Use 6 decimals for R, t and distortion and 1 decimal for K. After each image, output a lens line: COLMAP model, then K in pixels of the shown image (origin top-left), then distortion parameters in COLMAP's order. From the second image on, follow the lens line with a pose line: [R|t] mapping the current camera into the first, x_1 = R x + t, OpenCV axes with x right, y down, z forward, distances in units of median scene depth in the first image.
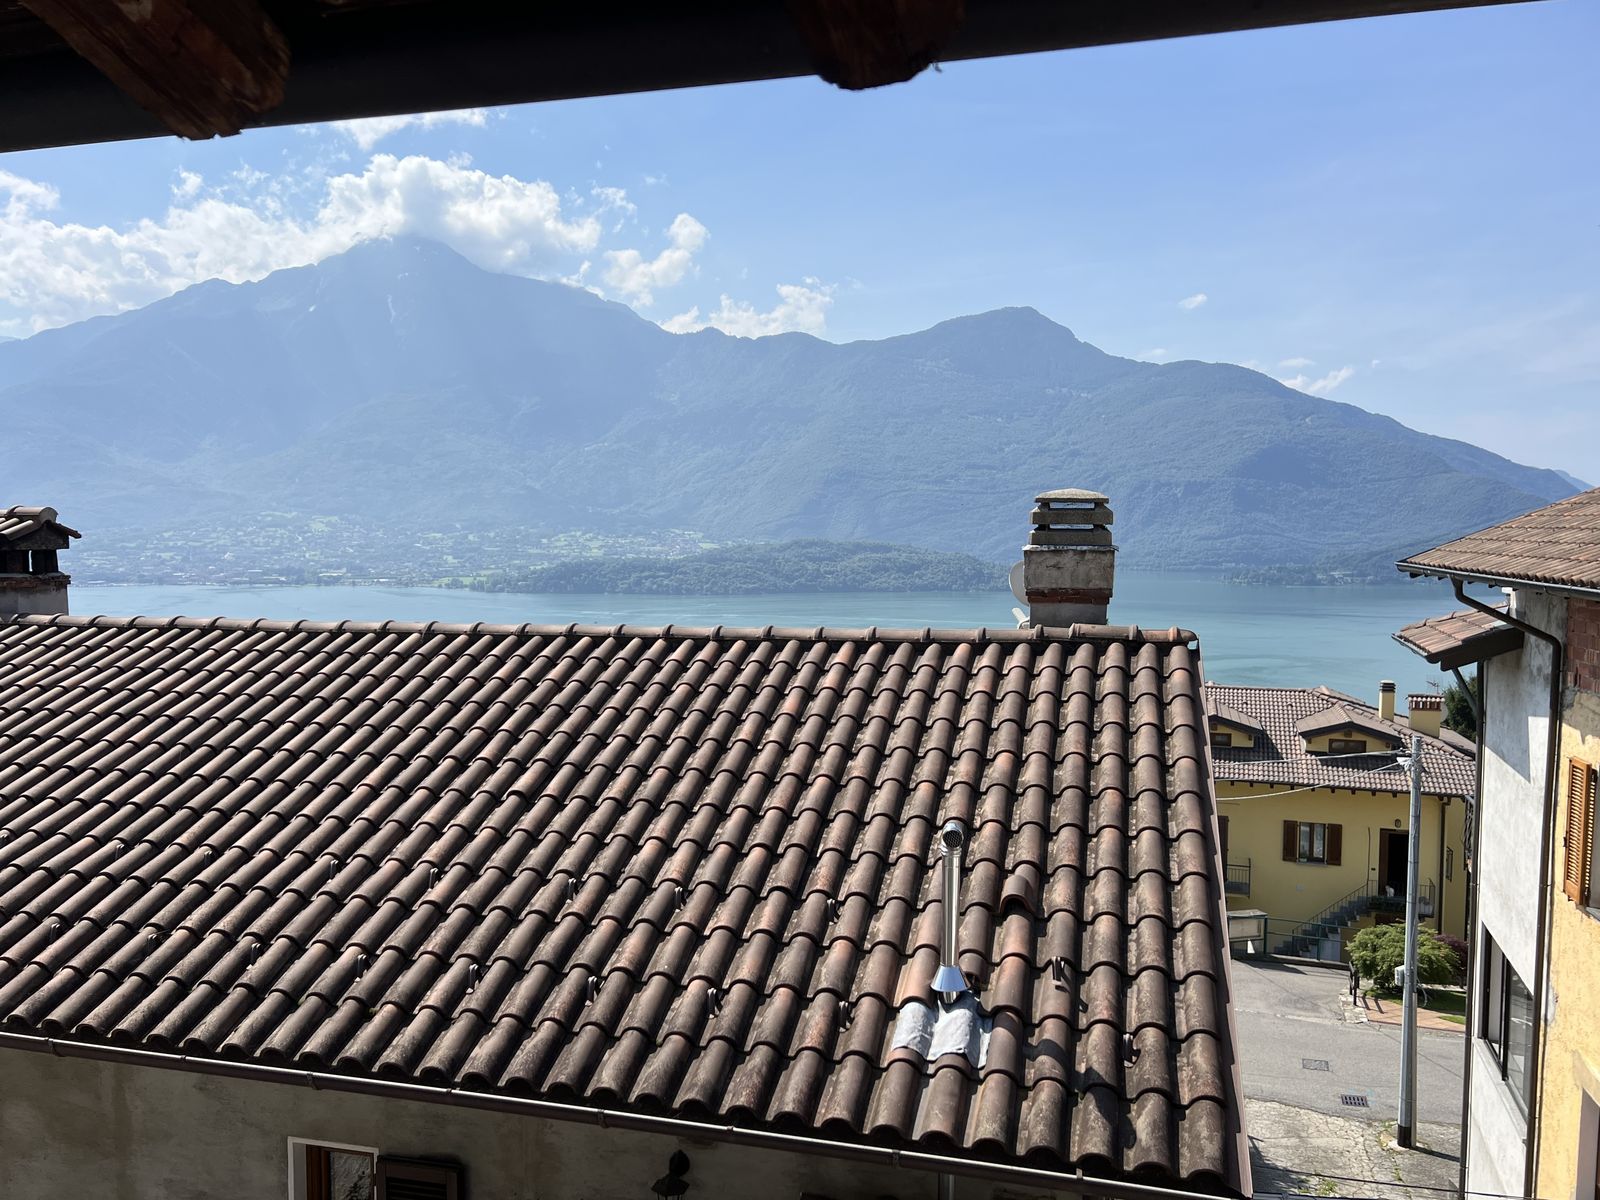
lens RADIAL K [[1207.1, 0, 790.4], [0, 1207.1, 604.3], [0, 0, 1]] dist [0.060667, -0.062834]
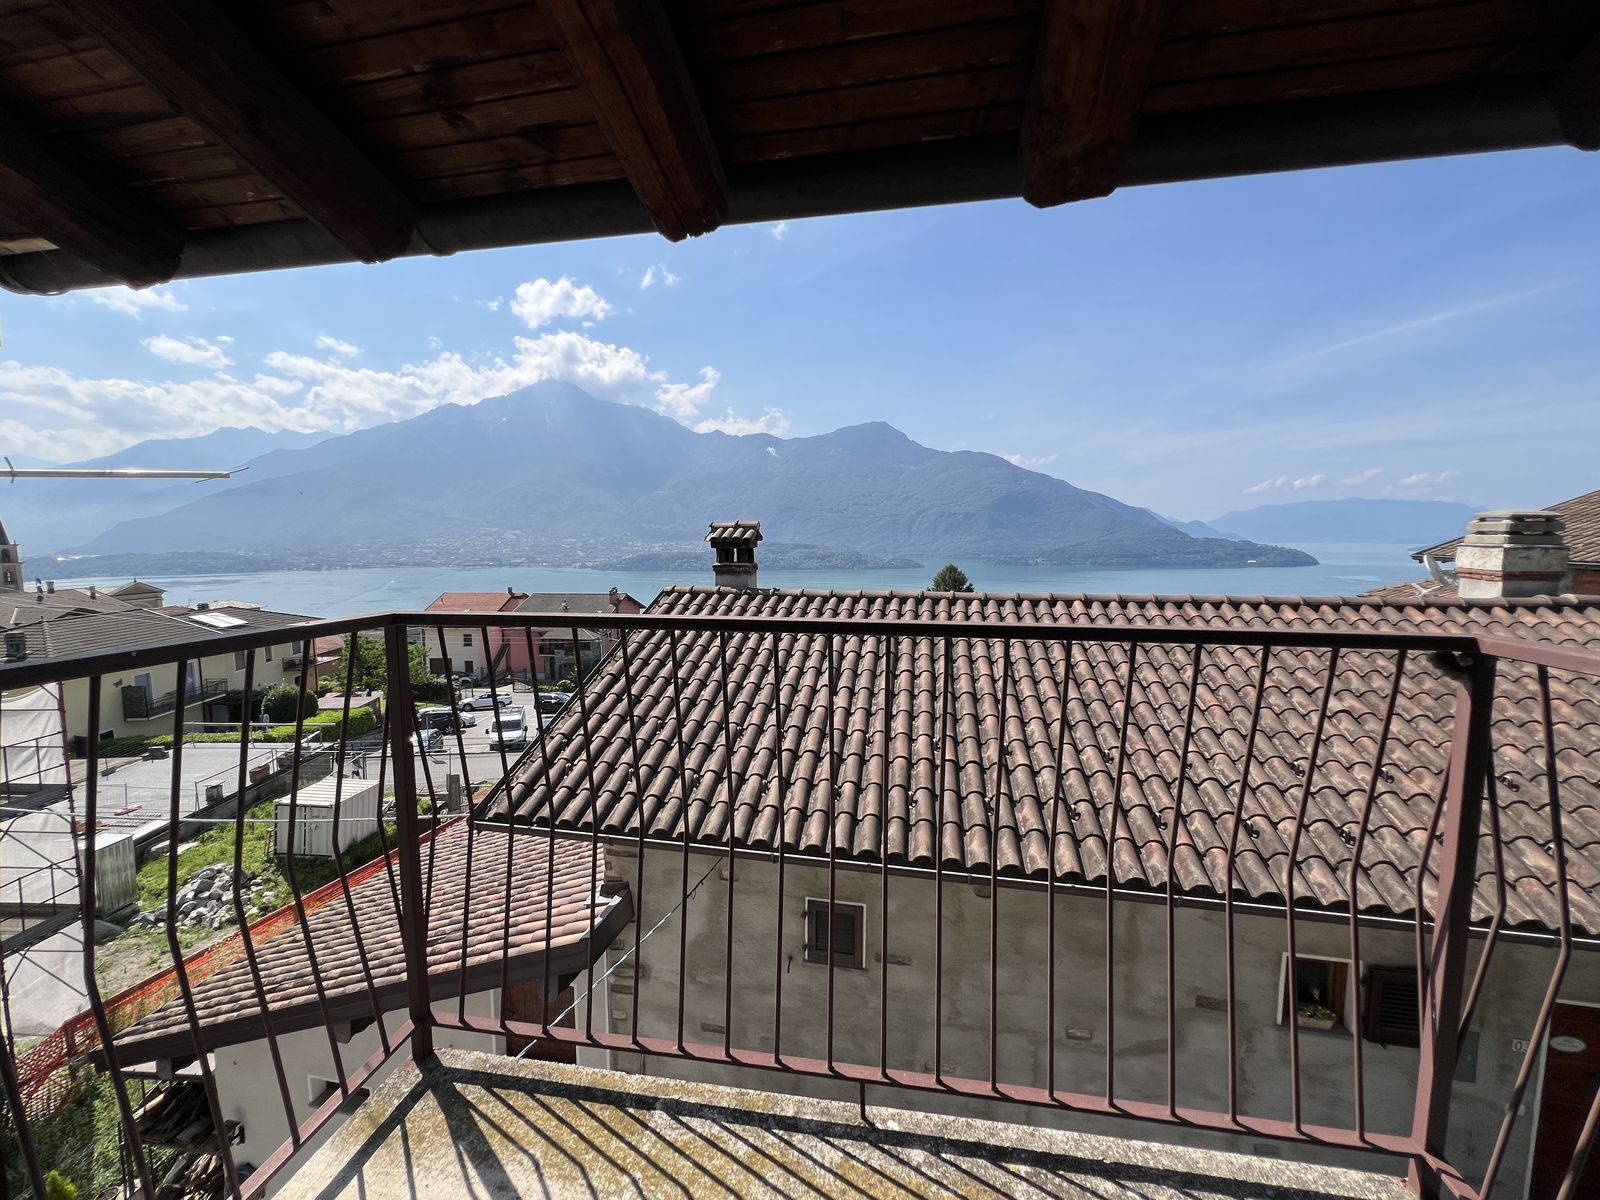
lens RADIAL K [[641.7, 0, 803.9], [0, 641.7, 602.3], [0, 0, 1]] dist [-0.003022, 0.000770]
pose [[0.998903, -0.004557, 0.046612, -0.190486], [0.002762, 0.999255, 0.038494, -0.002041], [-0.046752, -0.038323, 0.998171, 0.053163]]
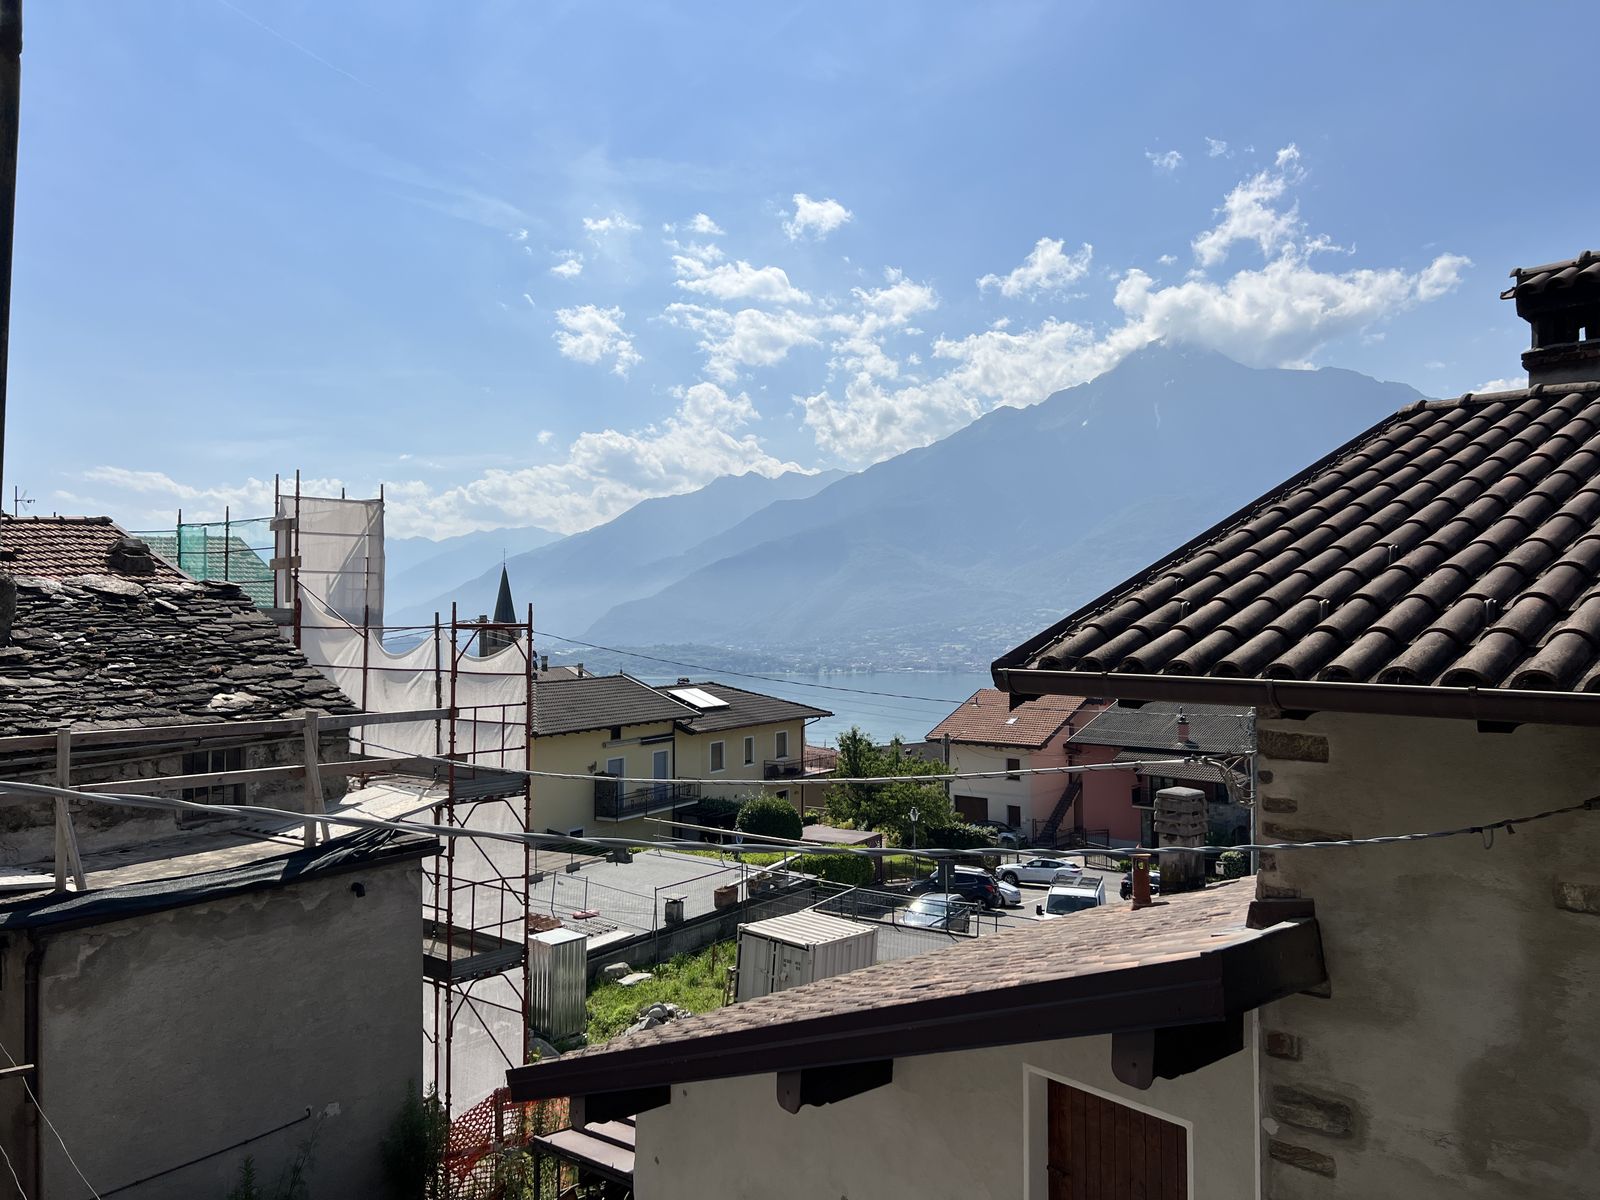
lens RADIAL K [[1207.1, 0, 804.6], [0, 1207.1, 605.4], [0, 0, 1]] dist [0.060667, -0.062834]
pose [[0.819119, -0.012864, -0.573479, -0.195784], [-0.029091, 0.997530, -0.063929, 0.058397], [0.572885, 0.069049, 0.816722, 0.068932]]
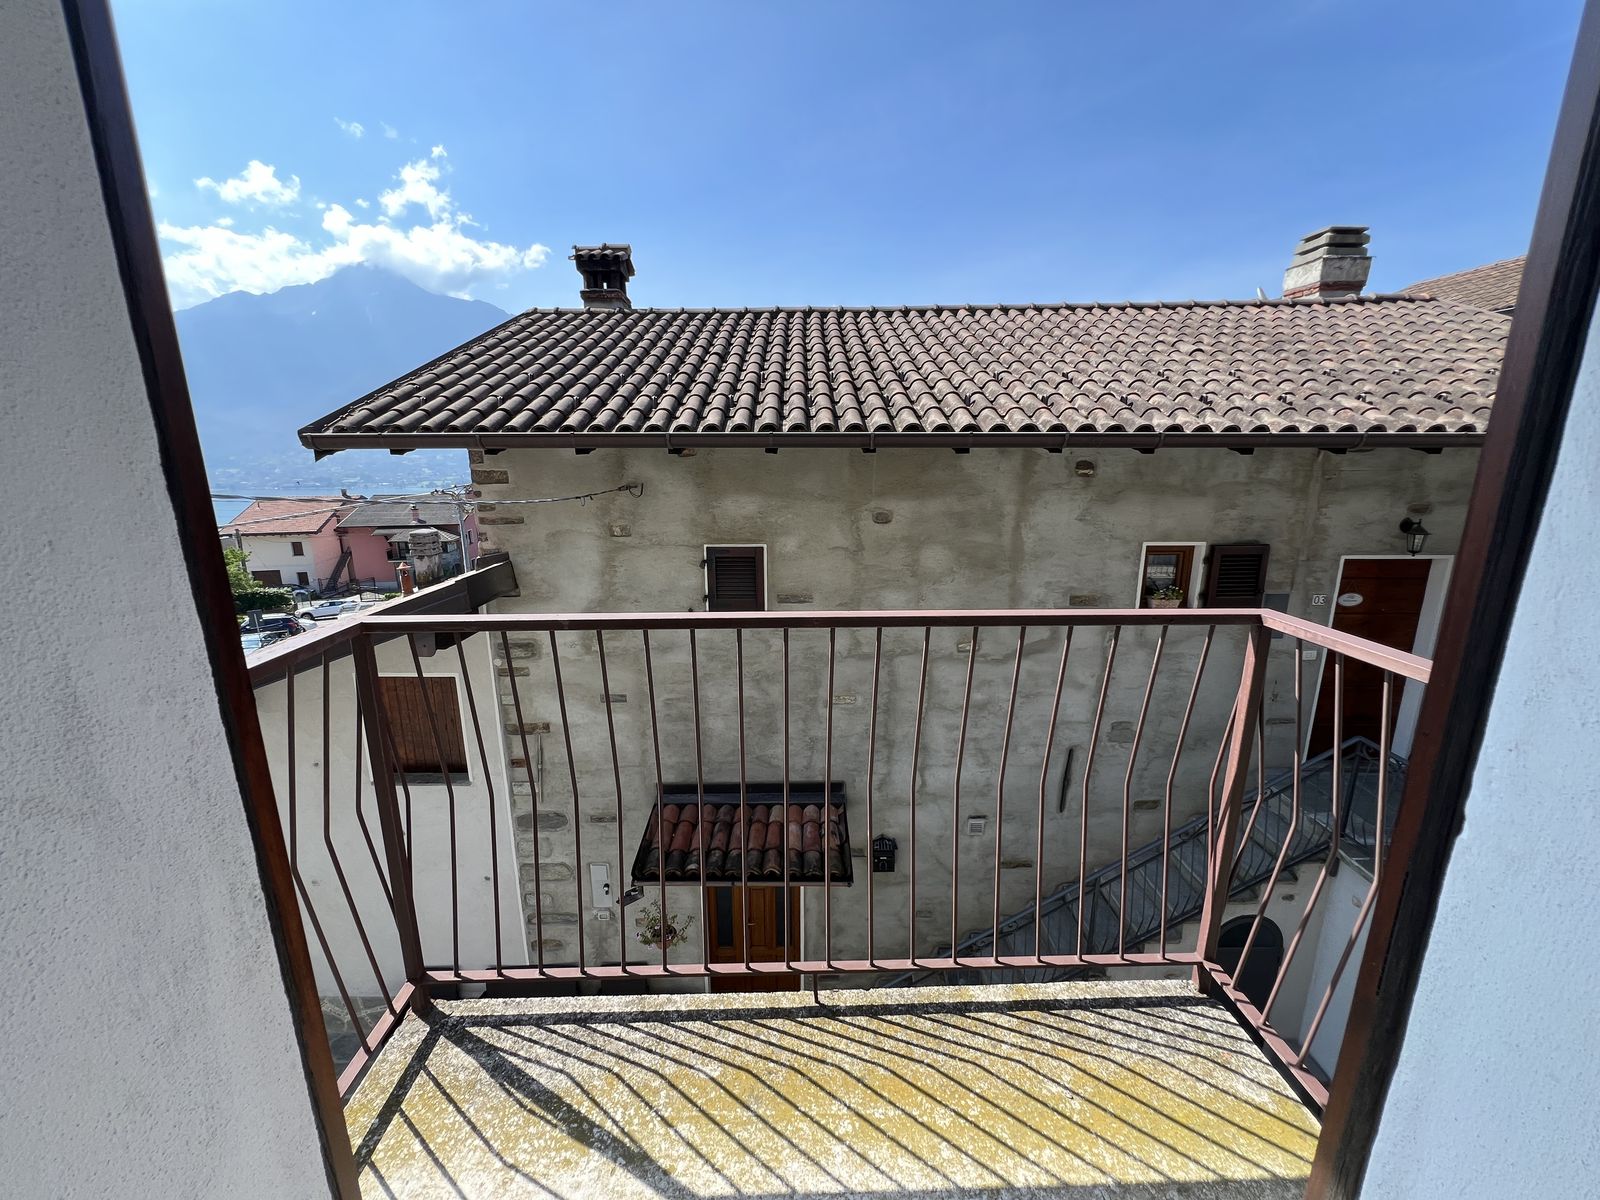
lens RADIAL K [[641.7, 0, 807.0], [0, 641.7, 597.7], [0, 0, 1]] dist [-0.003022, 0.000770]
pose [[0.971710, -0.060851, 0.228203, -0.195089], [0.021691, 0.985148, 0.170329, 0.068582], [-0.235178, -0.160560, 0.958599, 0.053377]]
